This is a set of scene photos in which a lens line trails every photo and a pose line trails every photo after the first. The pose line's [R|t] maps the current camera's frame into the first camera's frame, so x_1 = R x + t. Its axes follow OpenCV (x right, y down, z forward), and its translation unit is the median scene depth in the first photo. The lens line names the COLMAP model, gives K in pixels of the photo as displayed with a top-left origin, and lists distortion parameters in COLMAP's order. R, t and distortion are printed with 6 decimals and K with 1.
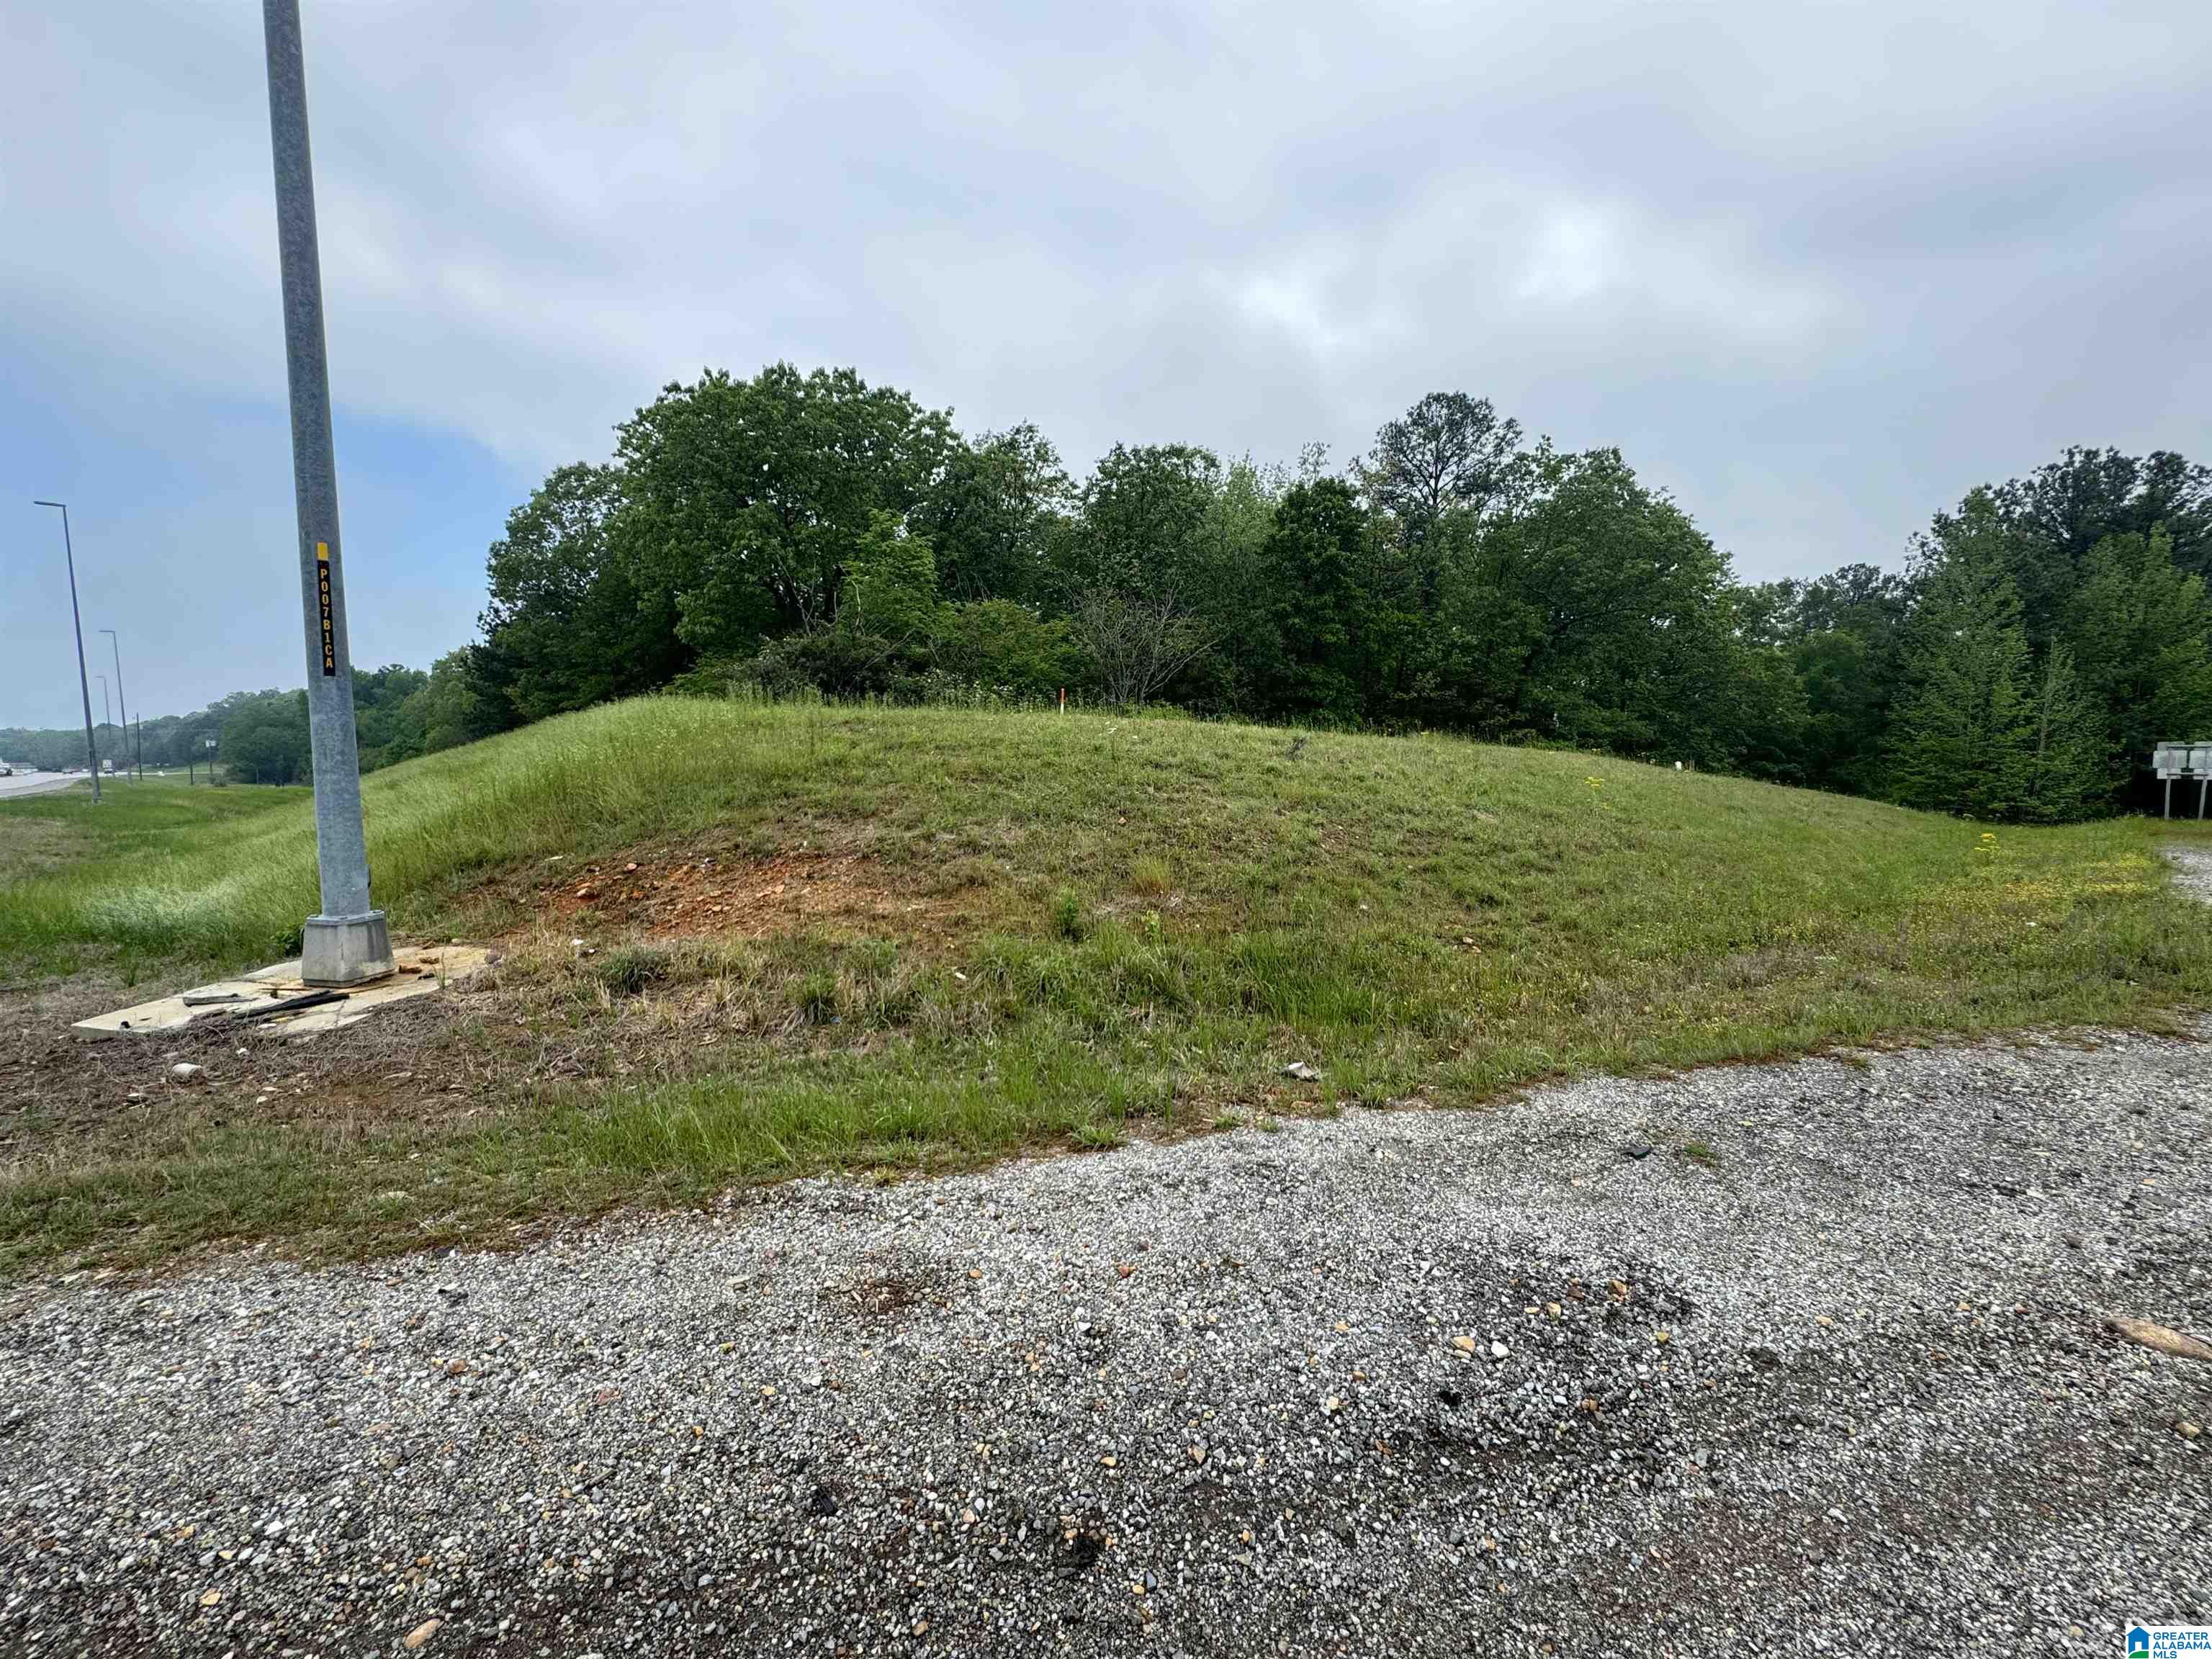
lens RADIAL K [[904.4, 0, 1099.4], [0, 904.4, 836.9], [0, 0, 1]] dist [-0.003194, 0.000825]
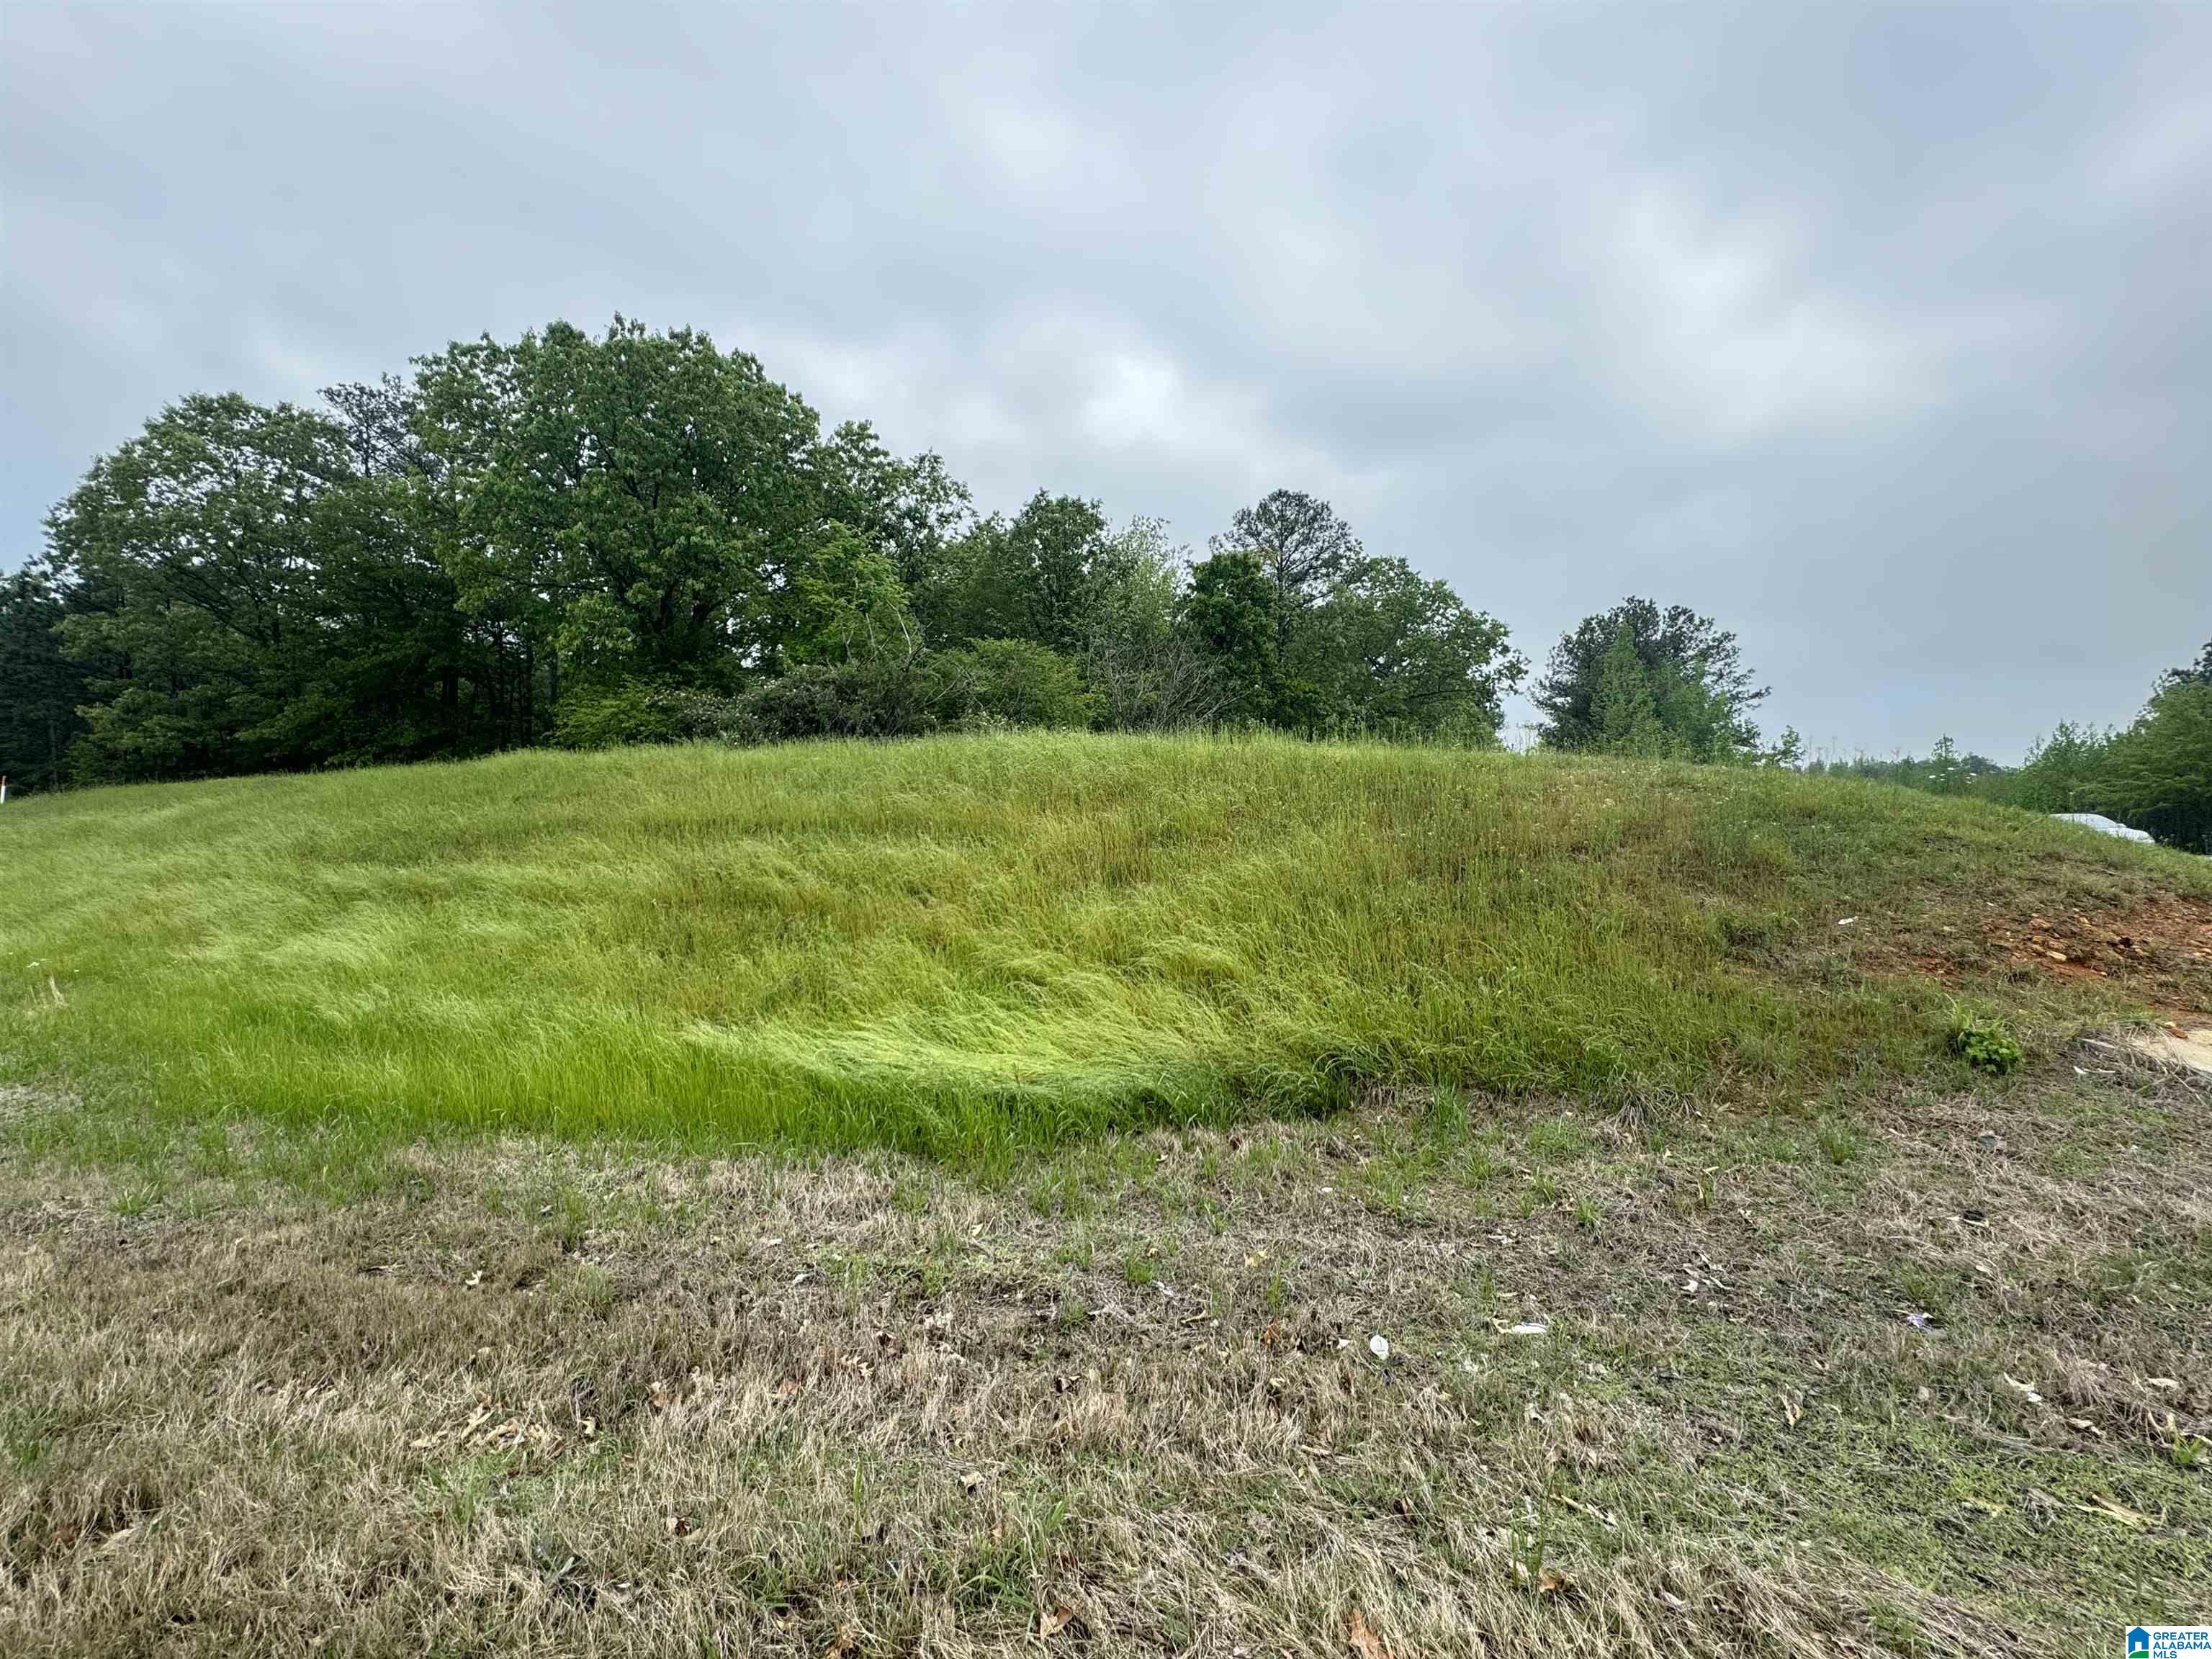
lens RADIAL K [[904.4, 0, 1112.6], [0, 904.4, 826.1], [0, 0, 1]] dist [-0.003194, 0.000825]
pose [[0.900626, -0.004576, 0.434571, -0.311682], [0.038100, 0.996926, -0.068463, -0.008800], [-0.432922, 0.078217, 0.898032, 0.122545]]
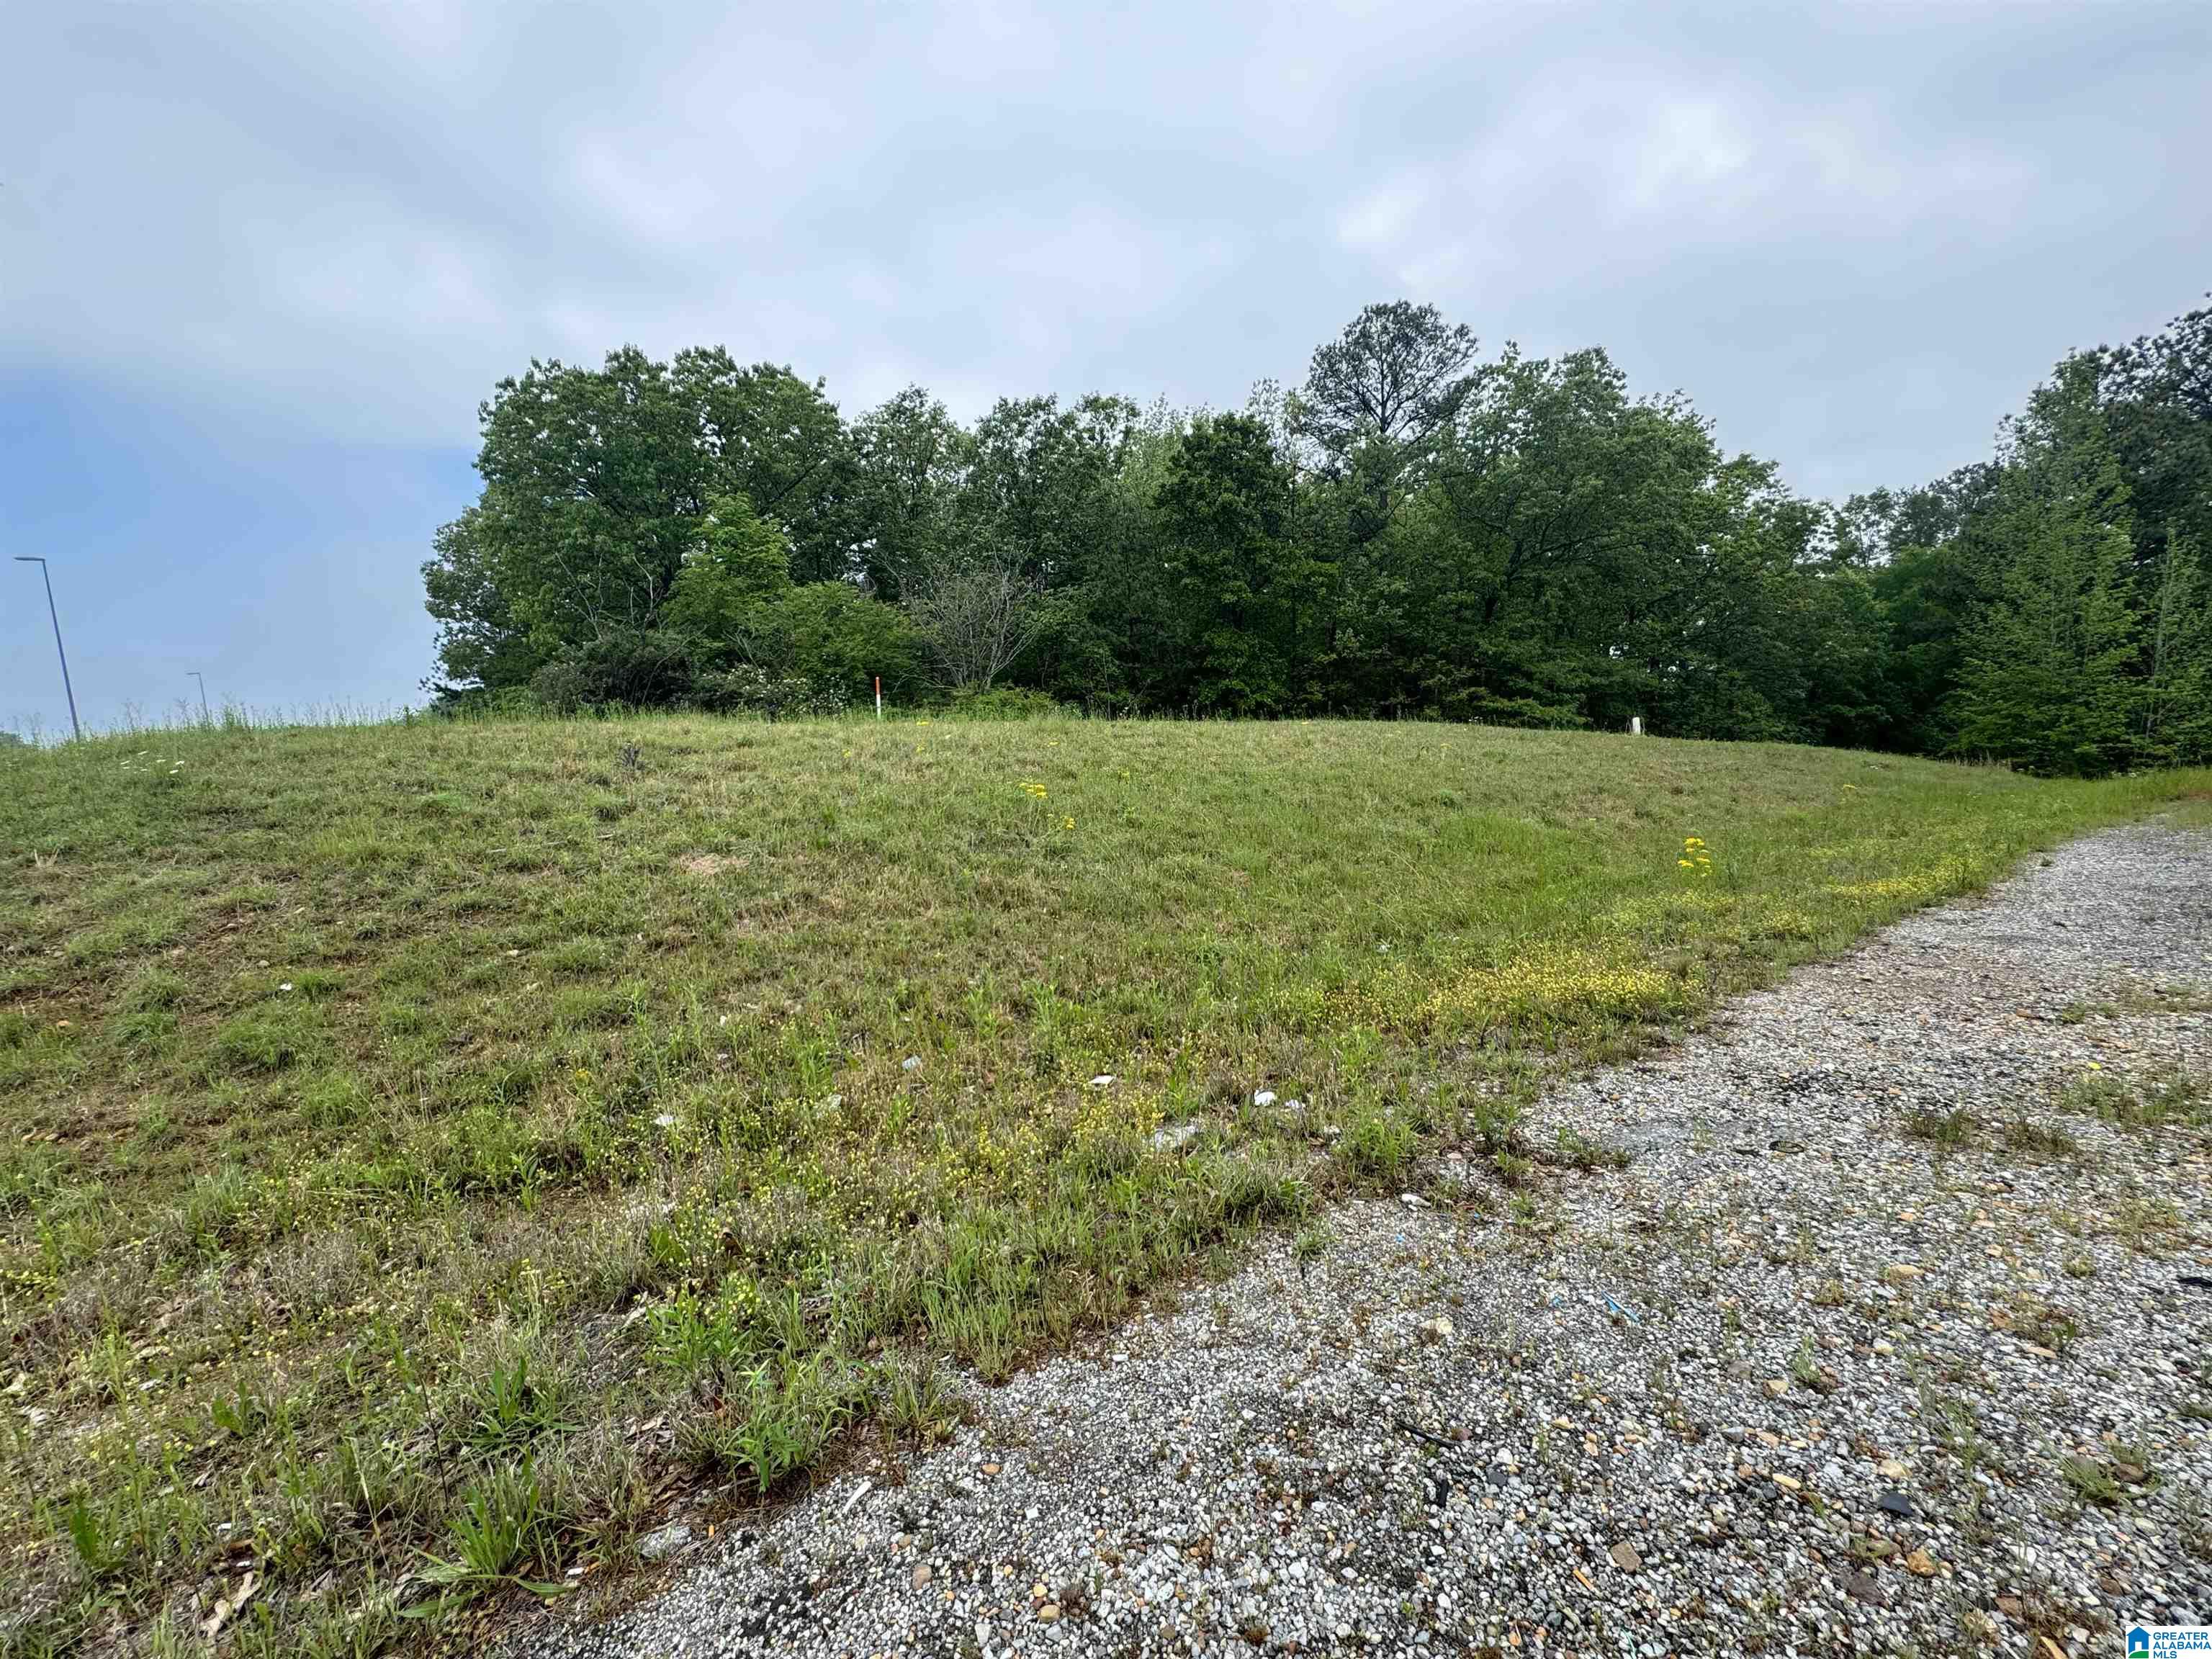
lens RADIAL K [[904.4, 0, 1091.8], [0, 904.4, 836.6], [0, 0, 1]] dist [-0.003194, 0.000825]
pose [[0.992150, -0.041879, -0.117833, 0.186723], [0.044456, 0.998824, 0.019327, -0.009942], [0.116885, -0.024414, 0.992845, 0.094379]]
